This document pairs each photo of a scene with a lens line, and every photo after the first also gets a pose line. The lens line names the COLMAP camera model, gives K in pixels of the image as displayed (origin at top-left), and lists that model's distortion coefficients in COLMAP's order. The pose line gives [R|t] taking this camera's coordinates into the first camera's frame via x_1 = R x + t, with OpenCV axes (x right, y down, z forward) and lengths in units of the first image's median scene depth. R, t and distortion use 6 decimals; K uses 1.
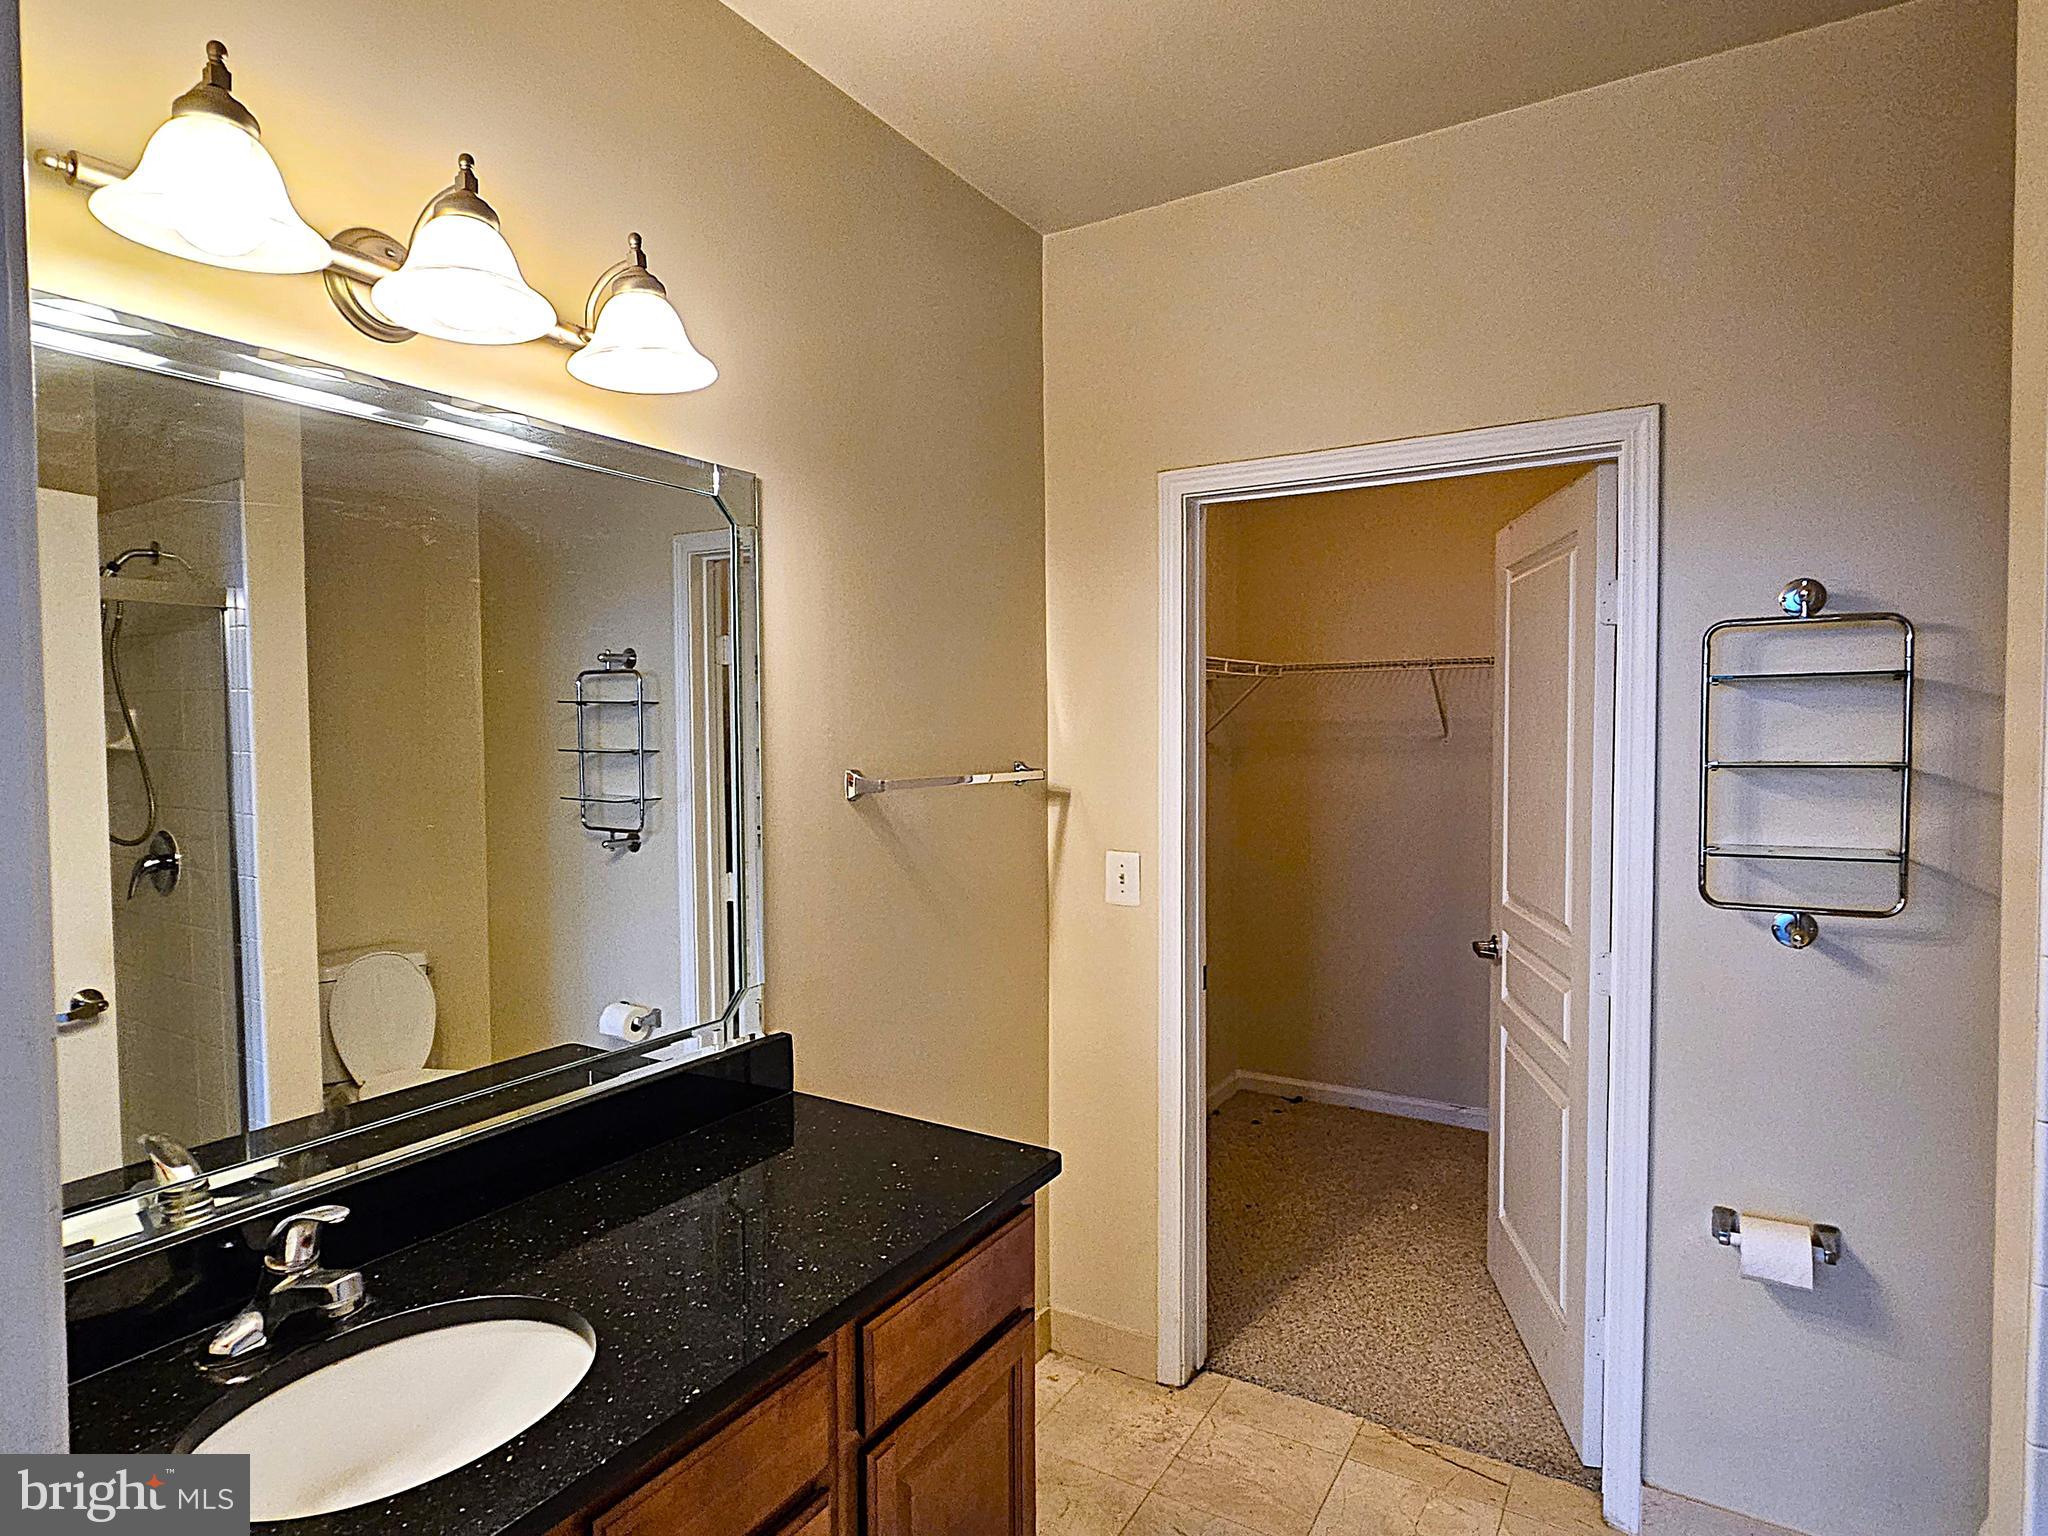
lens RADIAL K [[1114.2, 0, 1024.0], [0, 1114.2, 768.0], [0, 0, 1]] dist [0.001444, -0.001452]
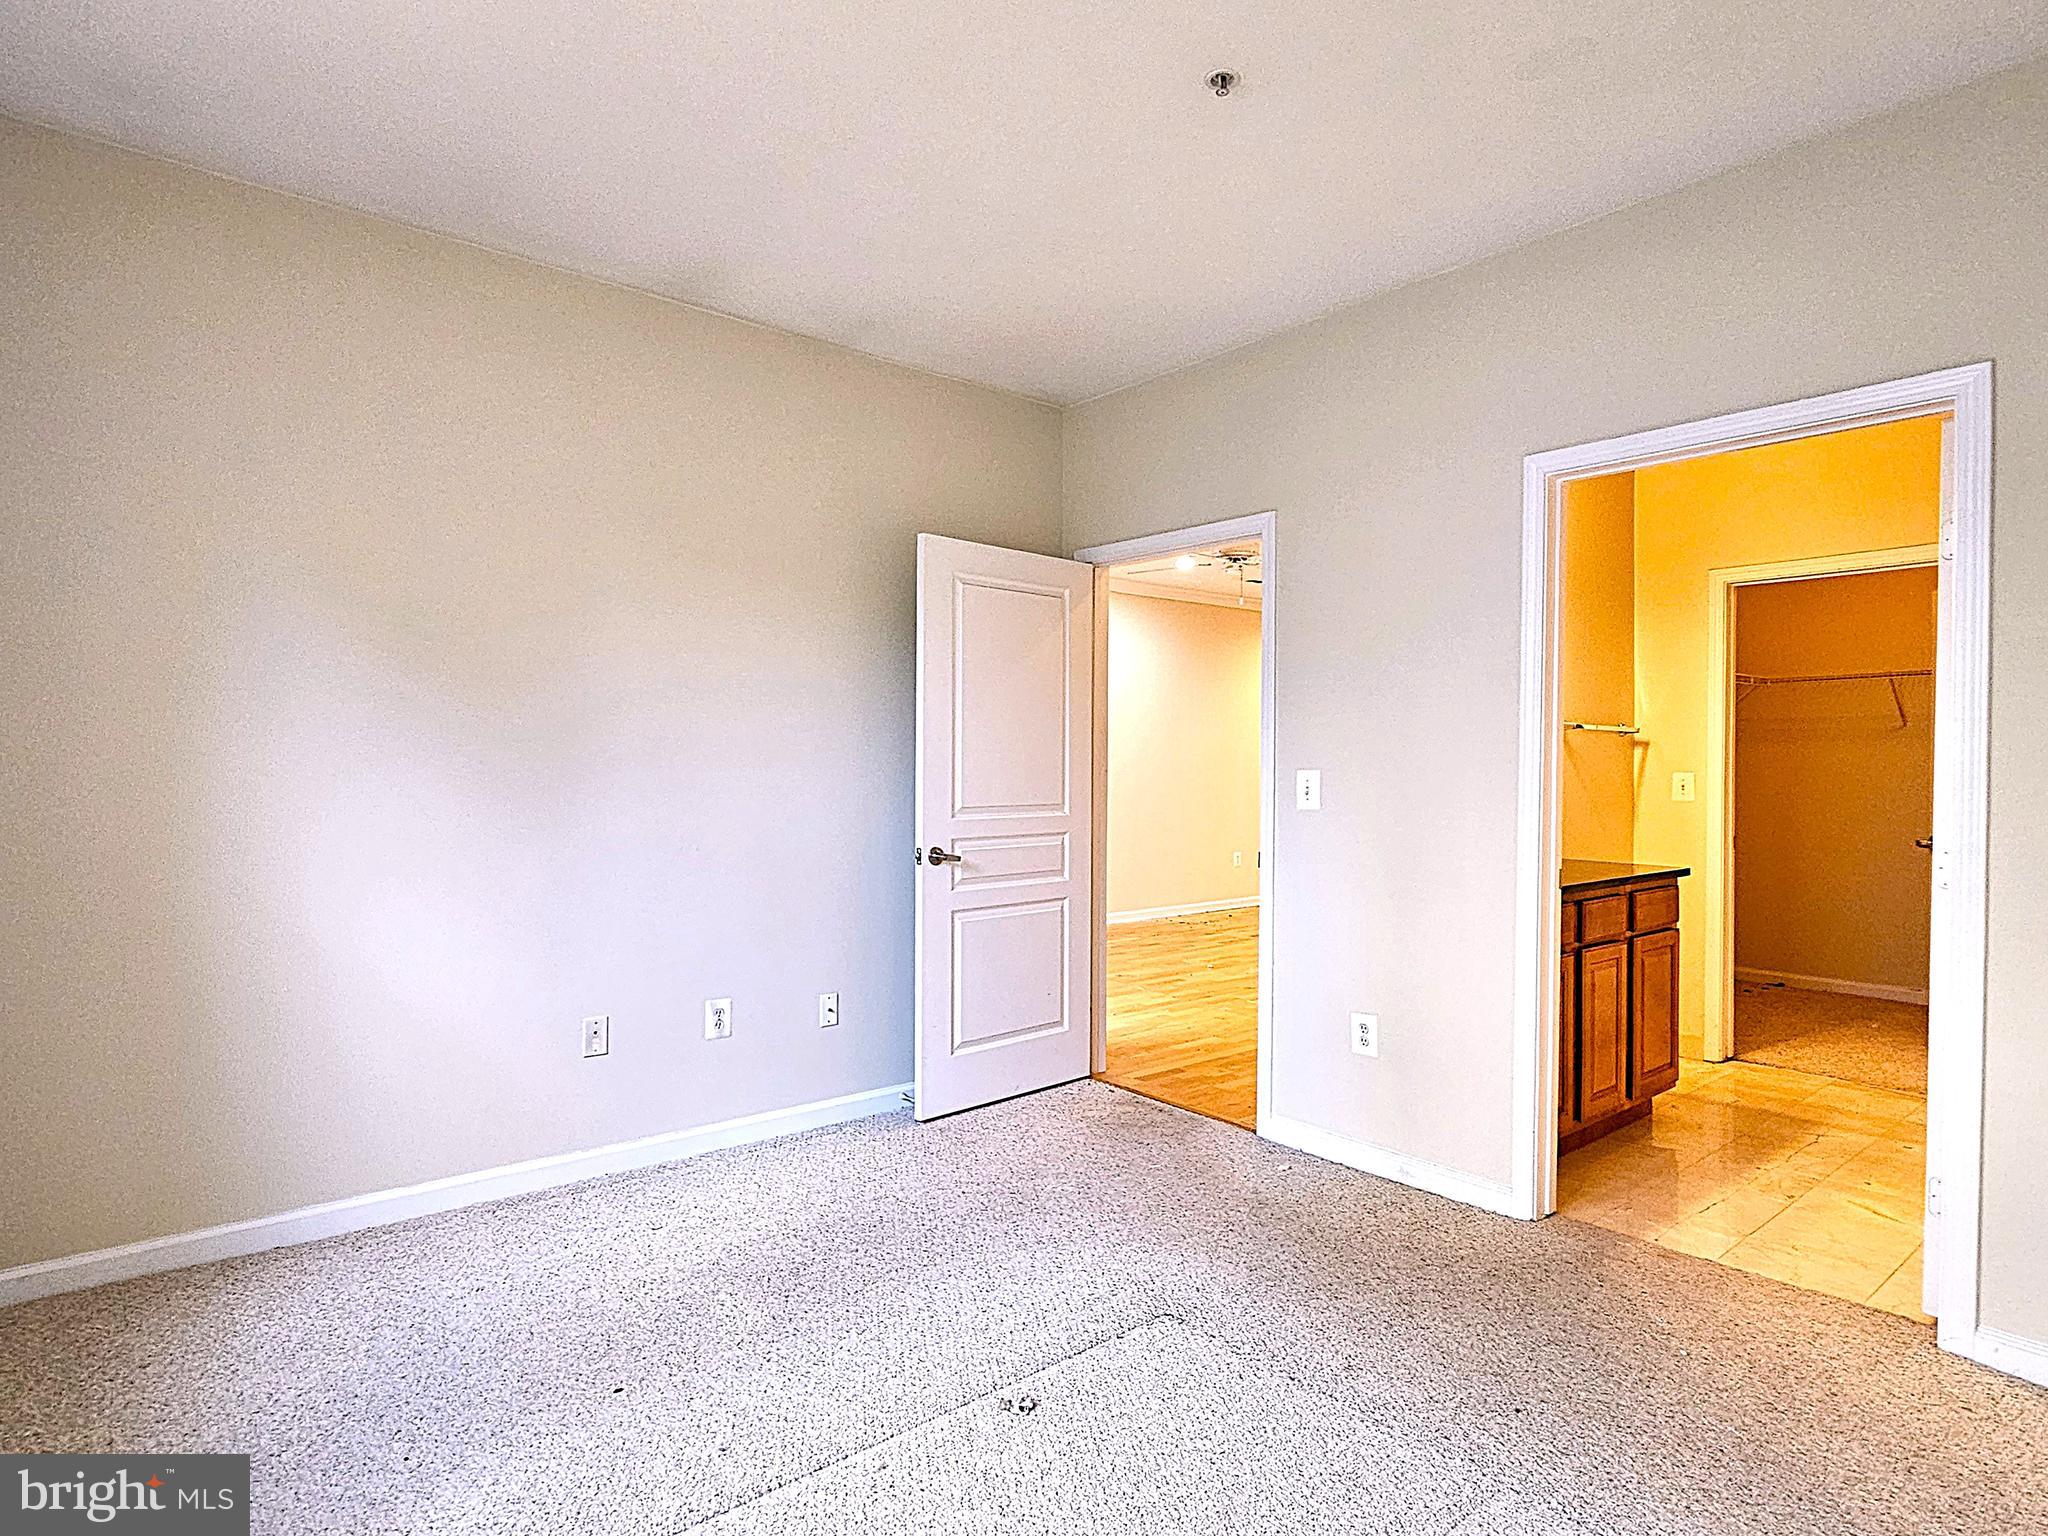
lens RADIAL K [[1114.2, 0, 1024.0], [0, 1114.2, 768.0], [0, 0, 1]] dist [0.001444, -0.001452]
pose [[0.946578, 0.010841, -0.322292, -0.349241], [-0.022174, 0.999257, -0.031513, 0.149138], [0.321711, 0.036976, 0.946115, -1.099429]]
